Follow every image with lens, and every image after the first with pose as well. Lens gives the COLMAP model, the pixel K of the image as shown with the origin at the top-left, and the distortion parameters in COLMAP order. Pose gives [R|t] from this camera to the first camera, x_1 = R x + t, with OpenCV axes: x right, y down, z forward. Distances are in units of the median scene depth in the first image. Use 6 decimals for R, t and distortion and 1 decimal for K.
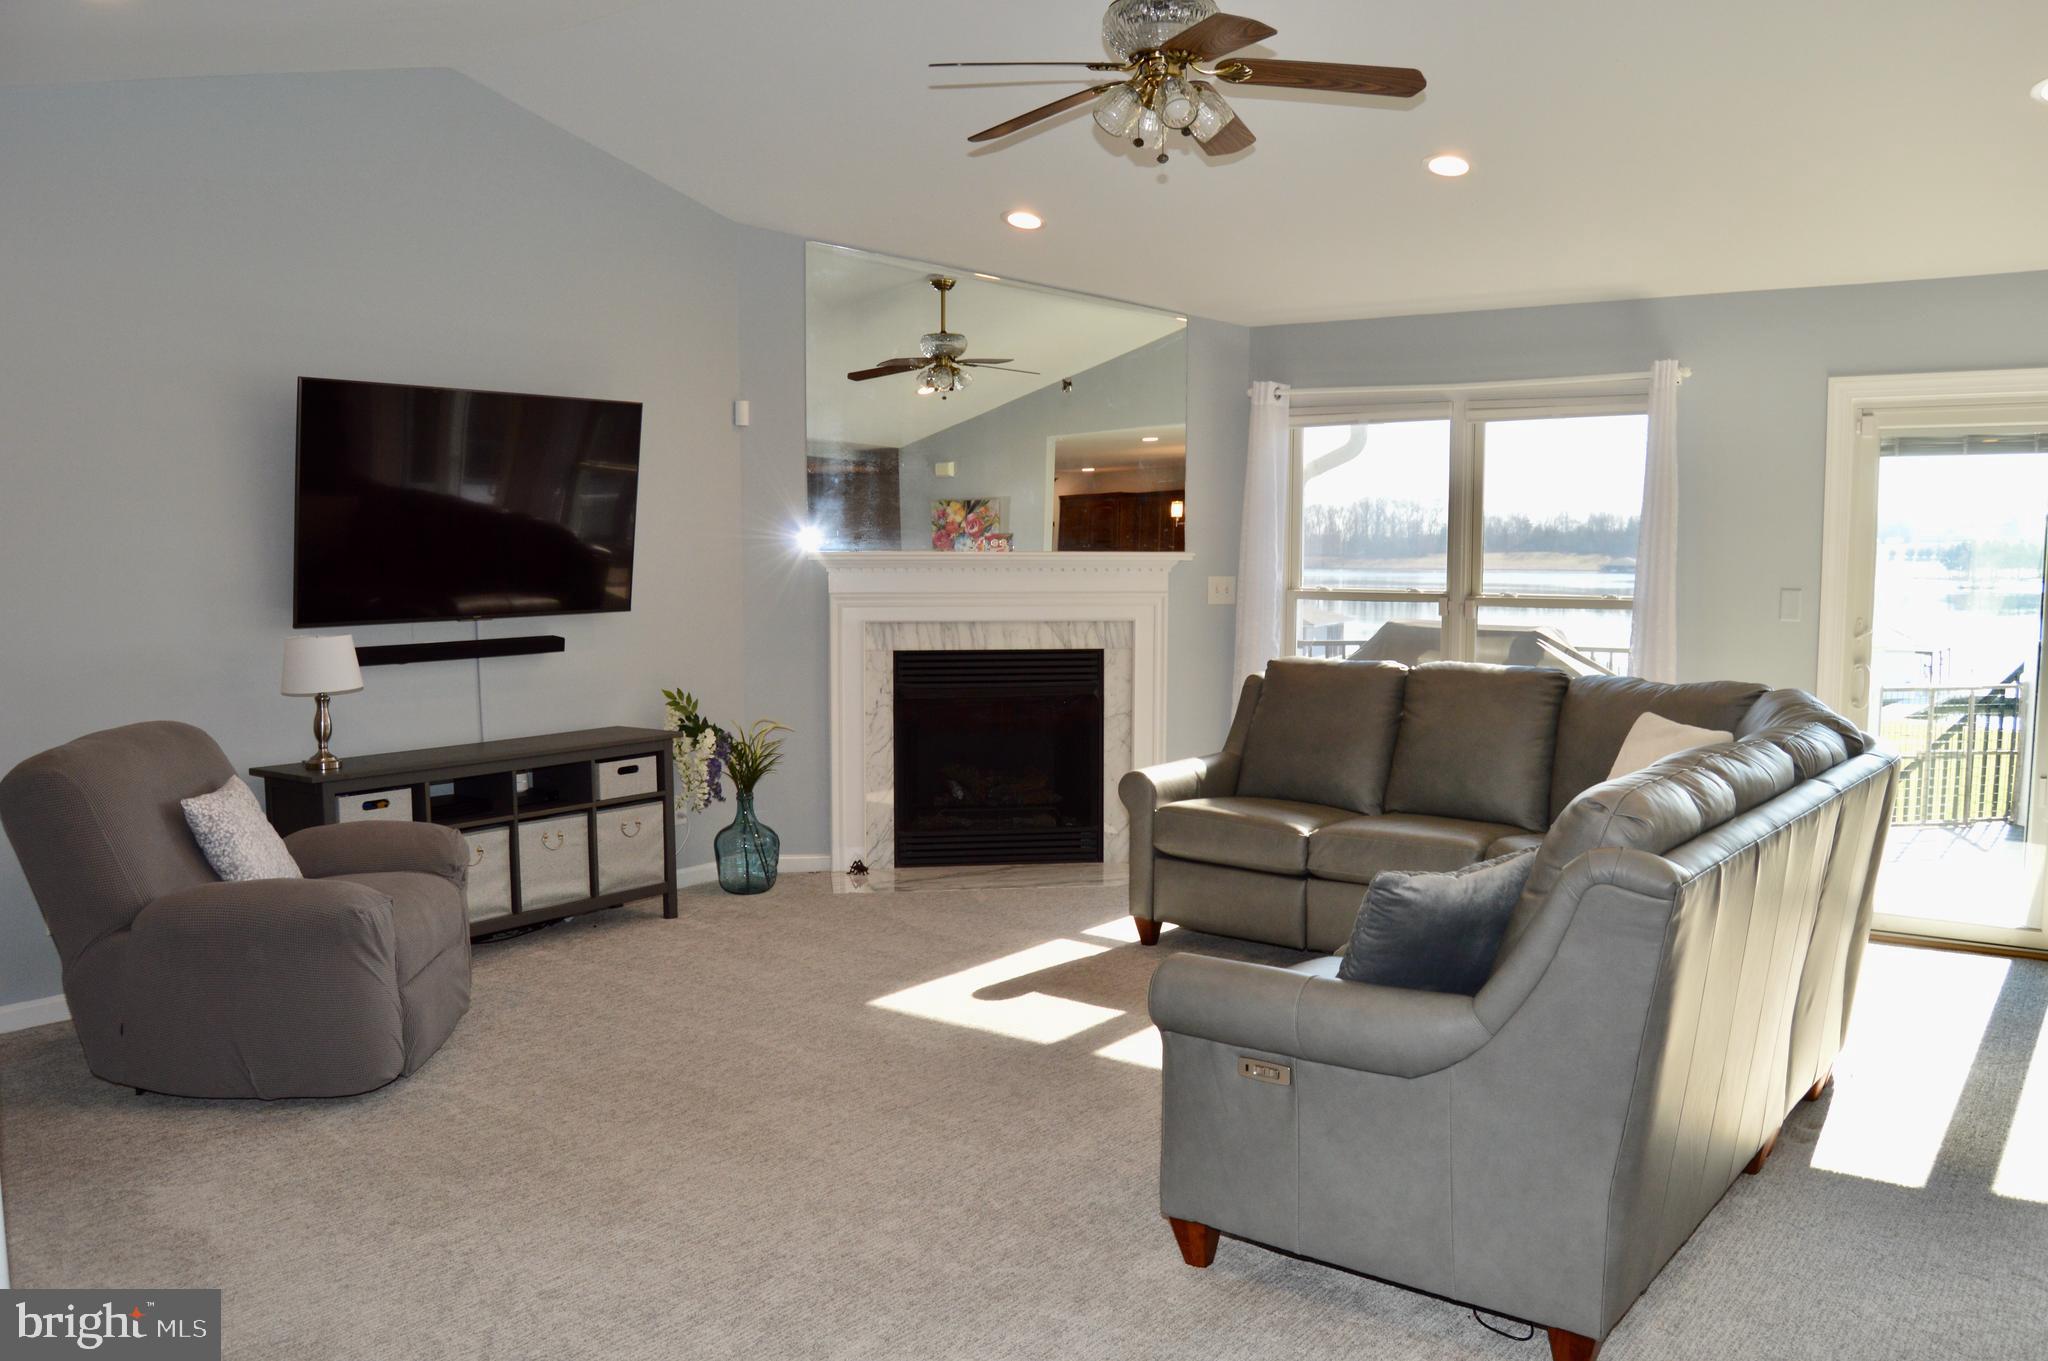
lens RADIAL K [[1559.2, 0, 1025.8], [0, 1559.2, 699.7], [0, 0, 1]] dist [-0.168011, 0.075361]
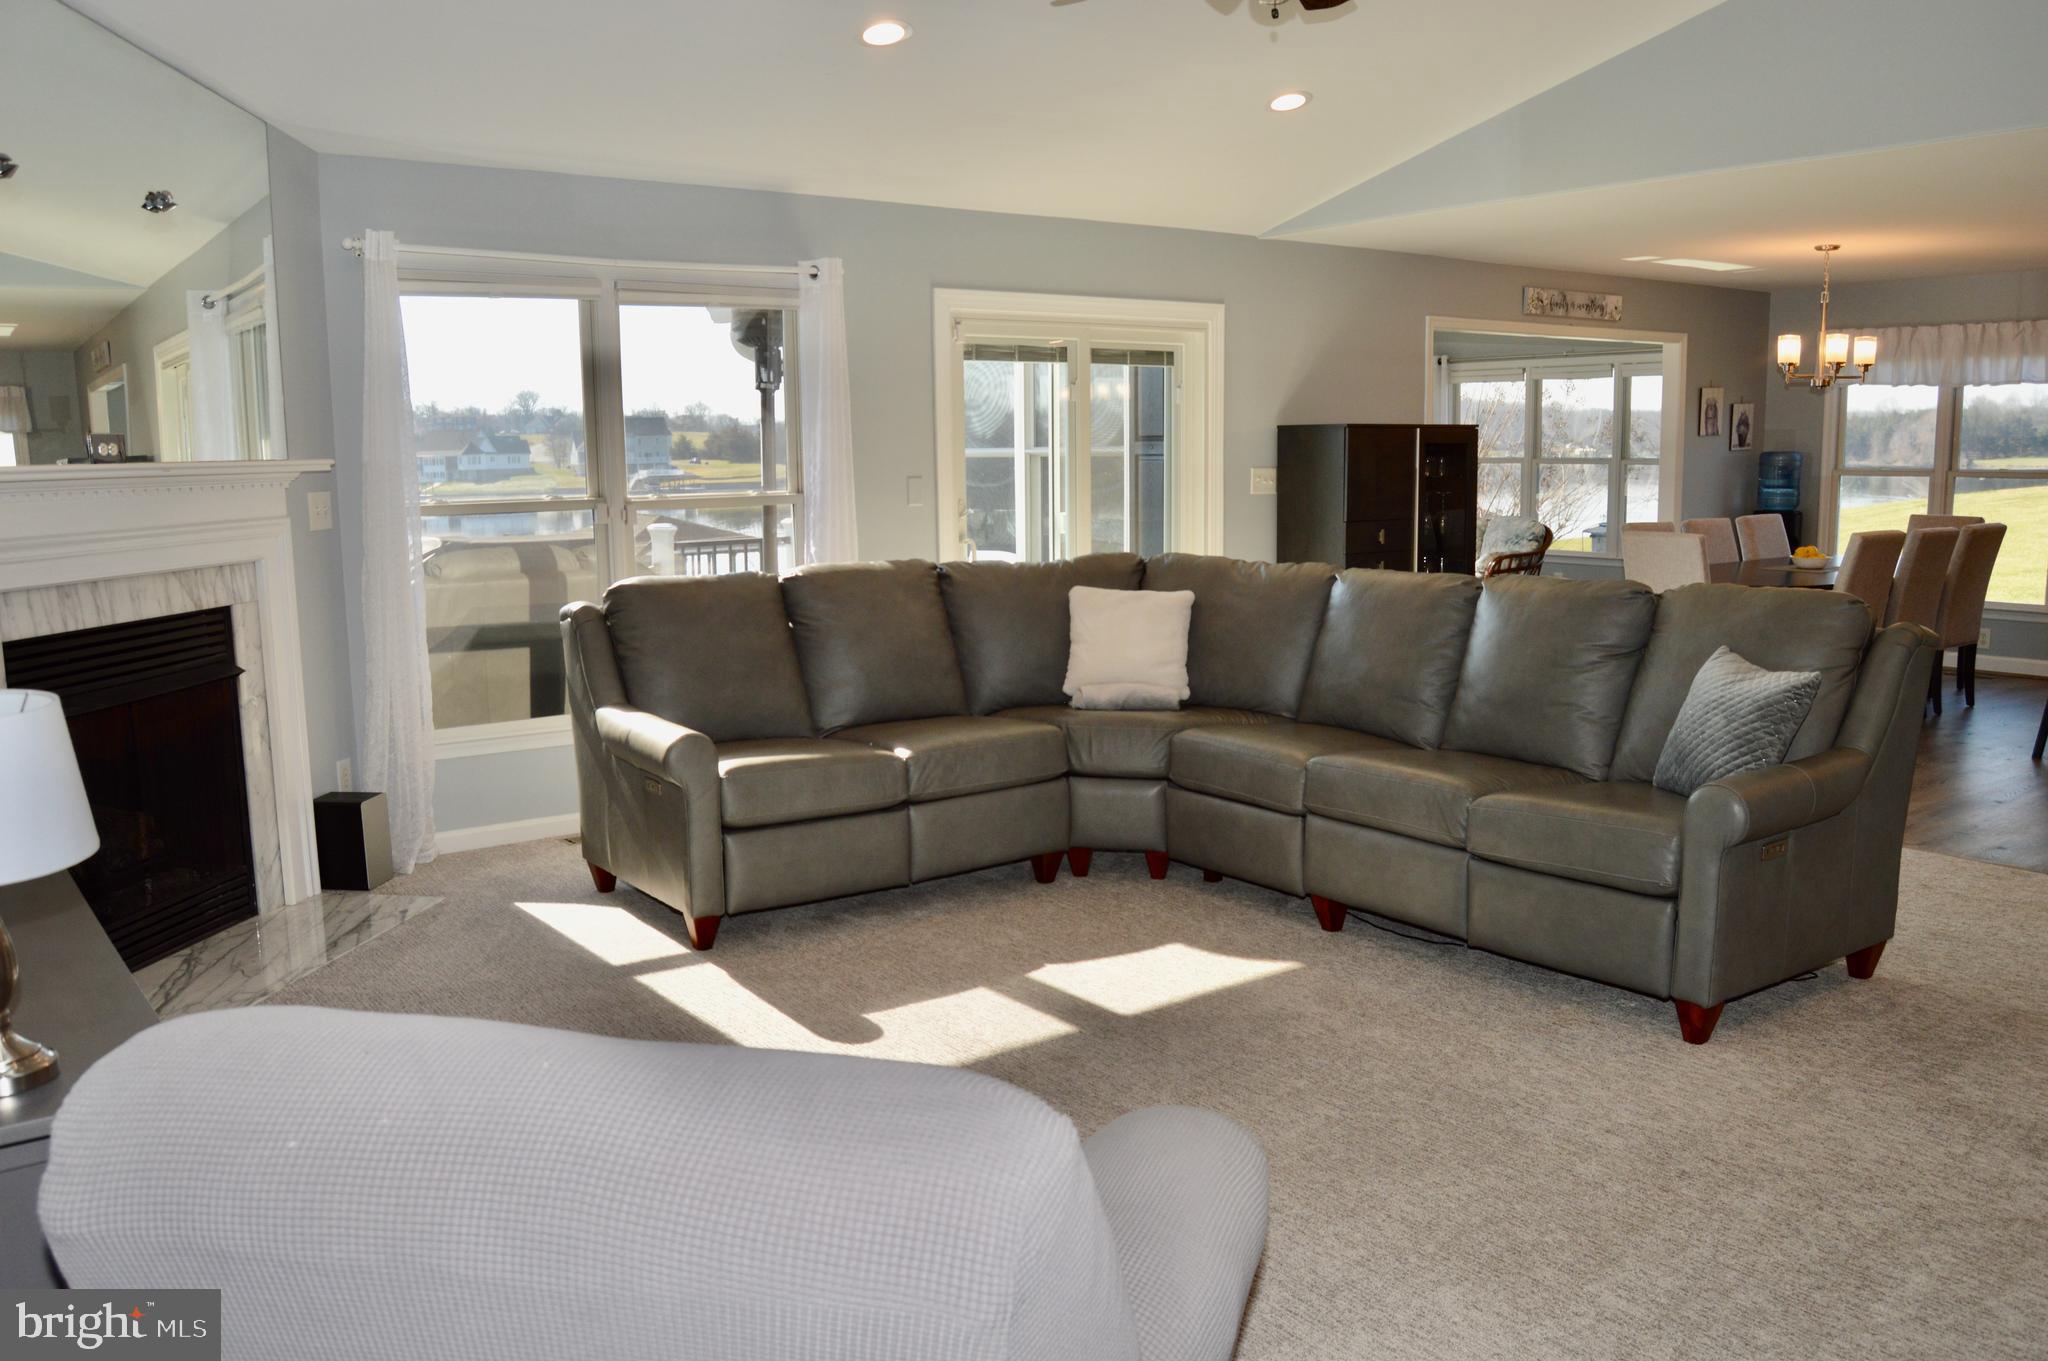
lens RADIAL K [[1619.2, 0, 1024.0], [0, 1619.2, 680.5], [0, 0, 1]] dist [-0.084446, -0.001172]
pose [[0.269182, -0.137965, 0.953156, -0.547558], [0.101929, 0.988209, 0.114253, -0.047126], [-0.957680, 0.066400, 0.280071, 0.519114]]
